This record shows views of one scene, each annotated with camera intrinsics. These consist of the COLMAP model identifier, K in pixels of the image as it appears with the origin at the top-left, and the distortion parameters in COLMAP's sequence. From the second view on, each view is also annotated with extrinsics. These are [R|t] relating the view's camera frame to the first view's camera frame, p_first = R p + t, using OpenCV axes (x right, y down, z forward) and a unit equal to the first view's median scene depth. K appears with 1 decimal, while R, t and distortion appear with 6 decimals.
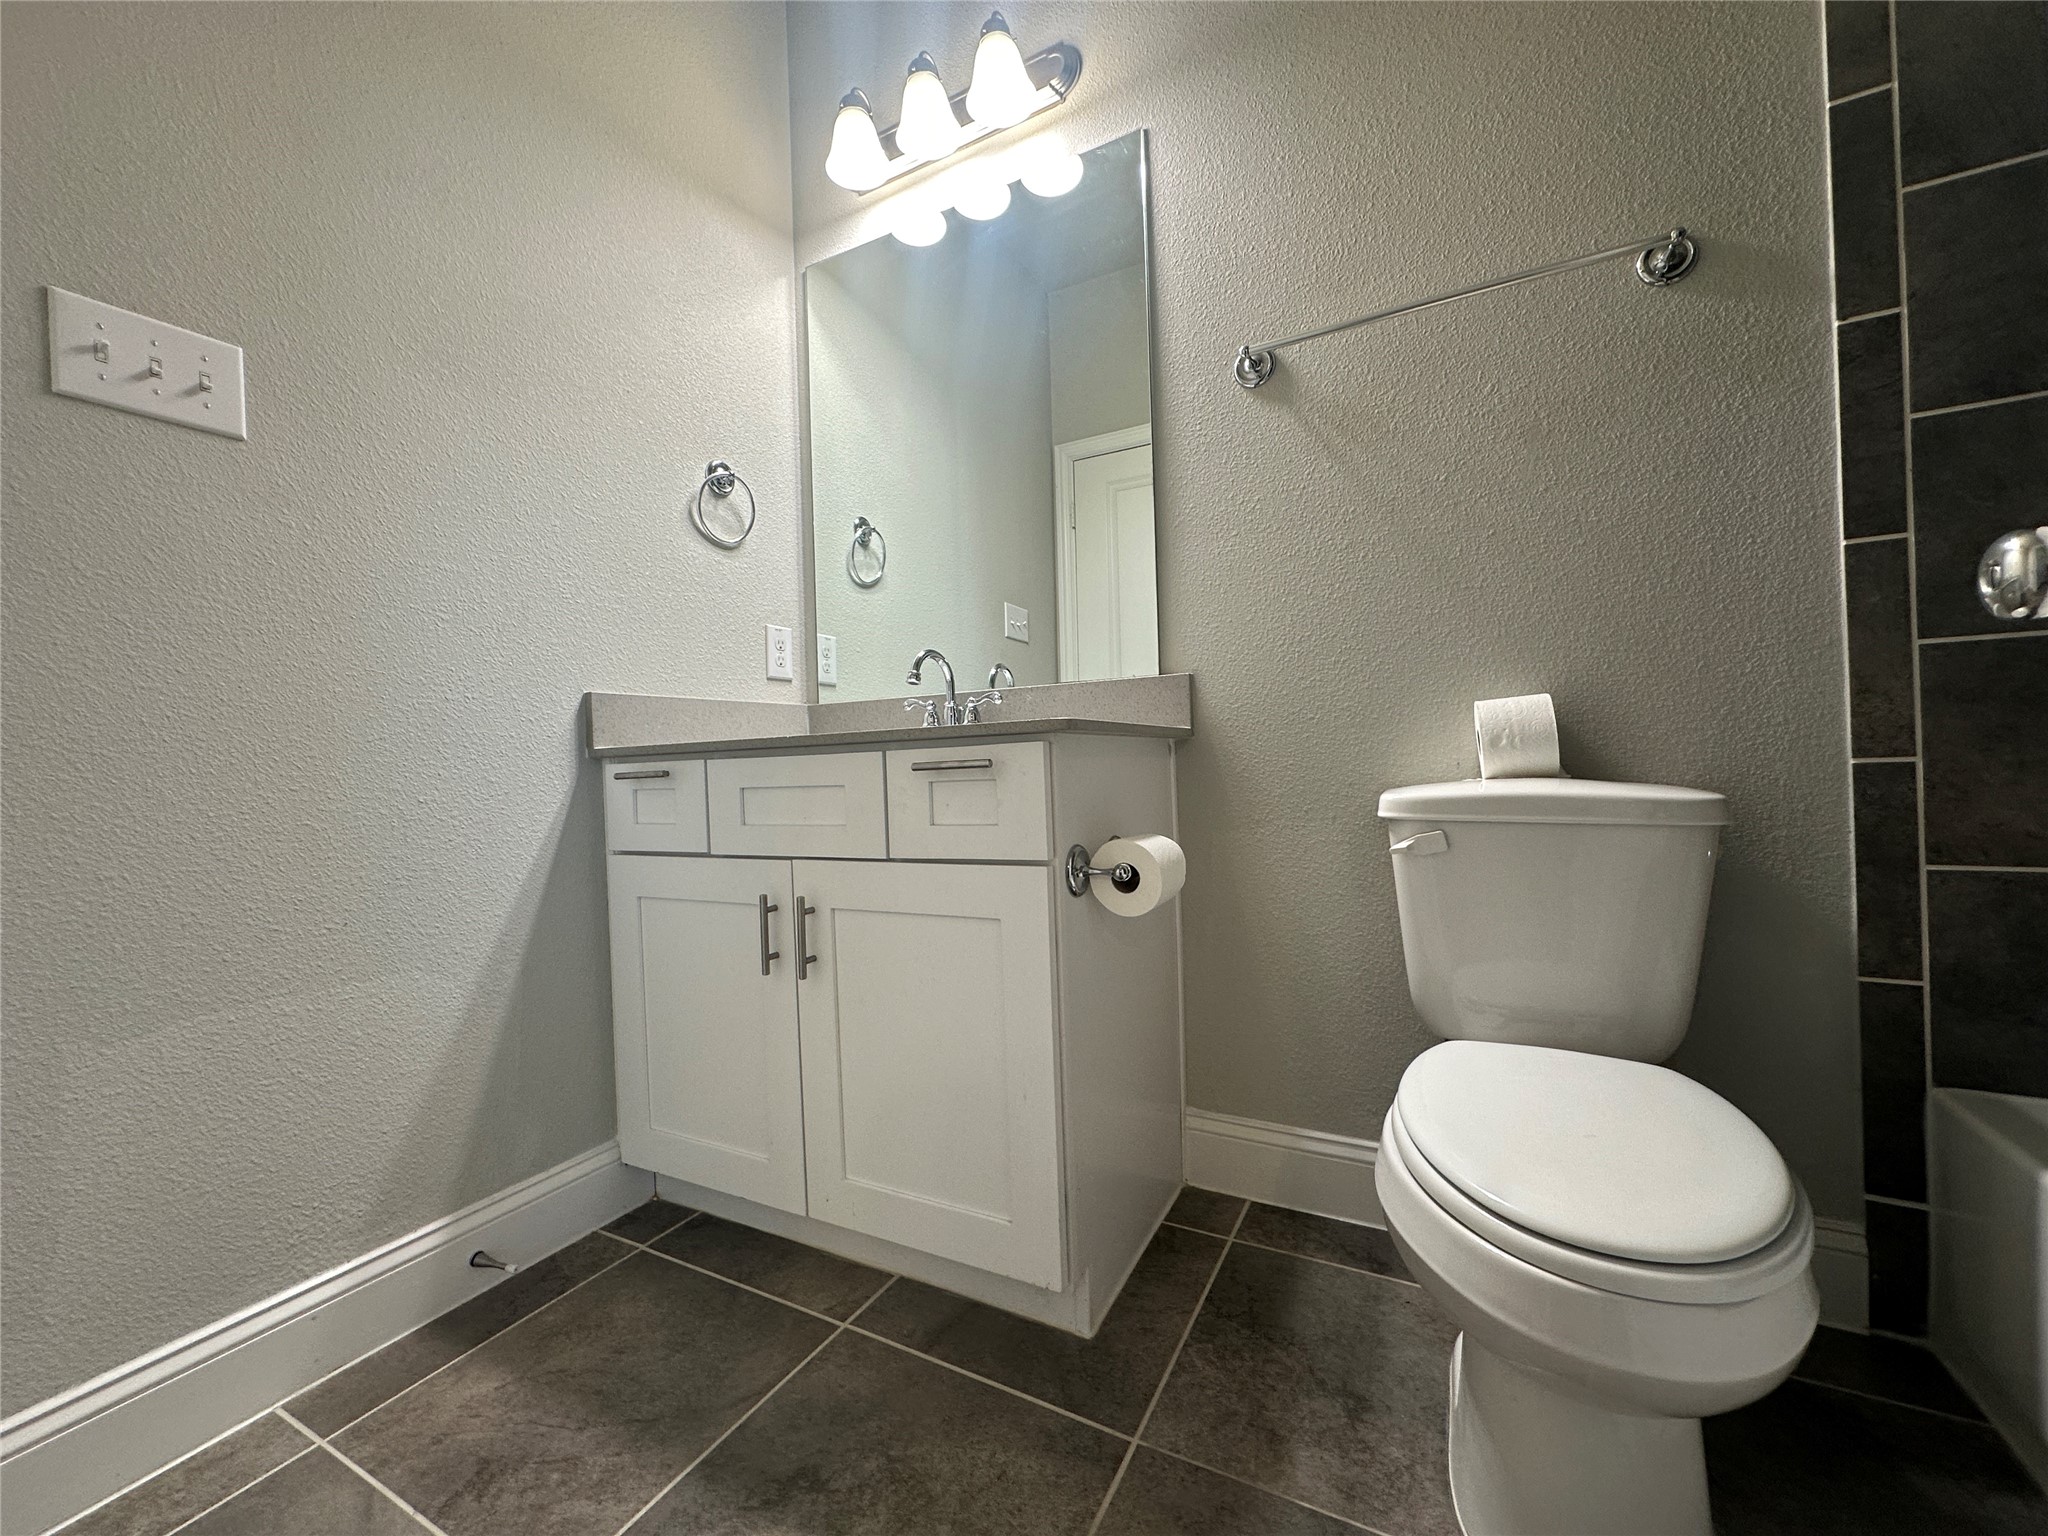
lens RADIAL K [[814.0, 0, 1022.7], [0, 814.0, 758.4], [0, 0, 1]] dist [-0.006203, 0.001656]
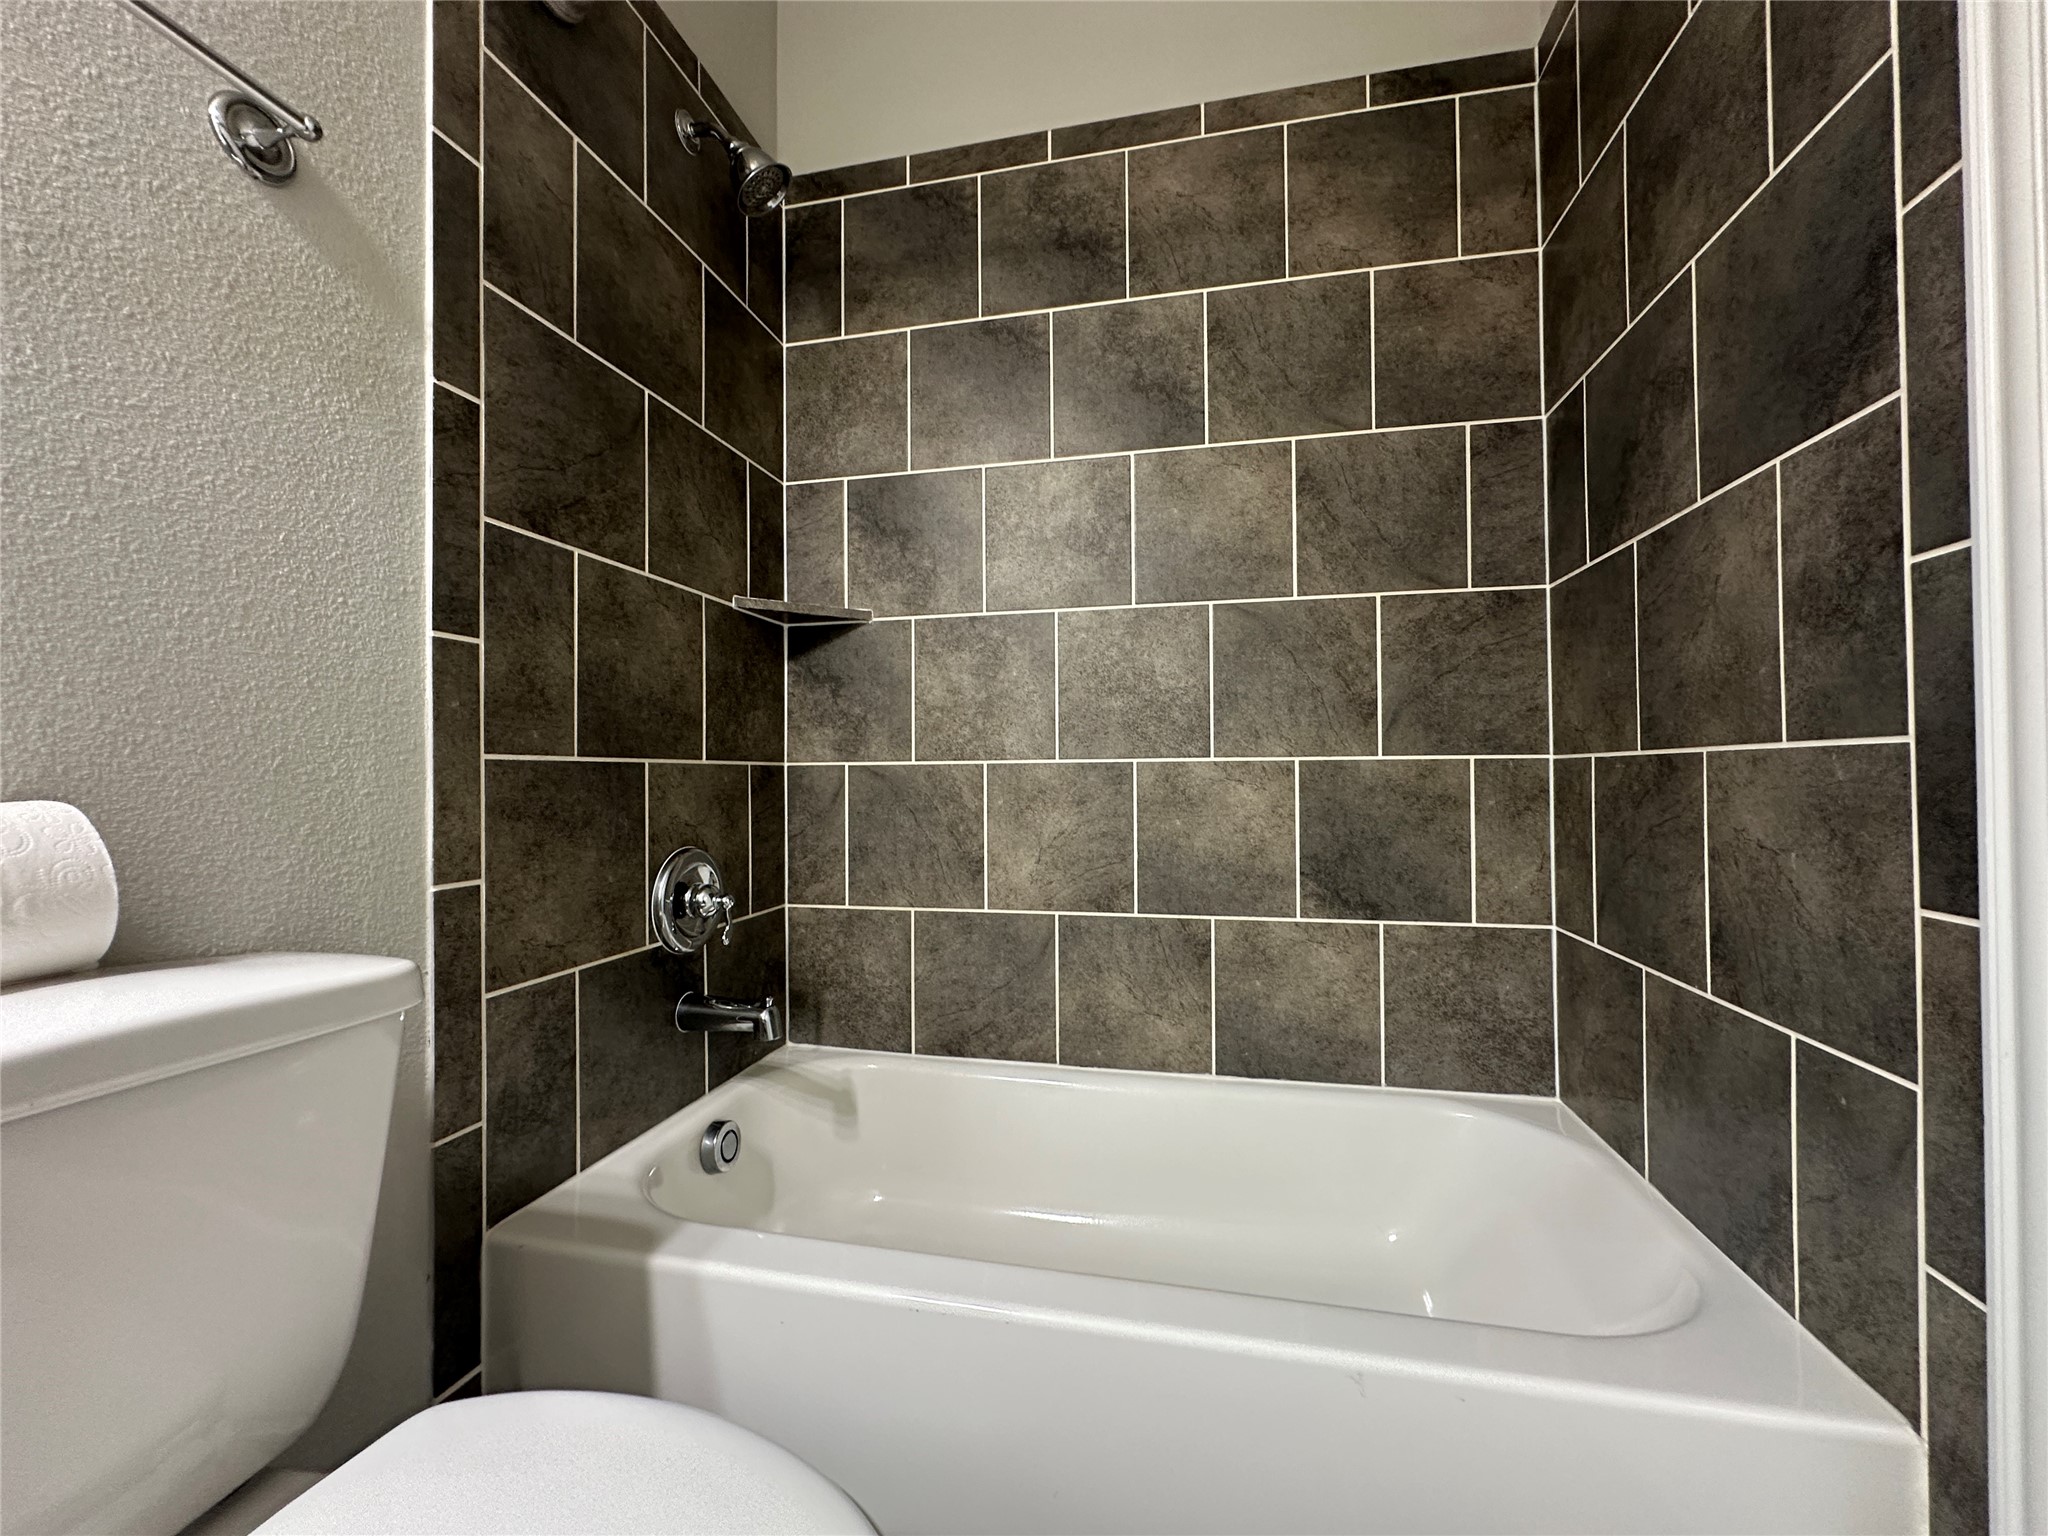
lens RADIAL K [[814.0, 0, 1032.9], [0, 814.0, 773.4], [0, 0, 1]] dist [-0.006203, 0.001656]
pose [[-0.279398, 0.047593, 0.958995, 0.021317], [0.030981, 0.998698, -0.040538, -0.063138], [-0.959675, 0.018384, -0.280509, 0.624204]]
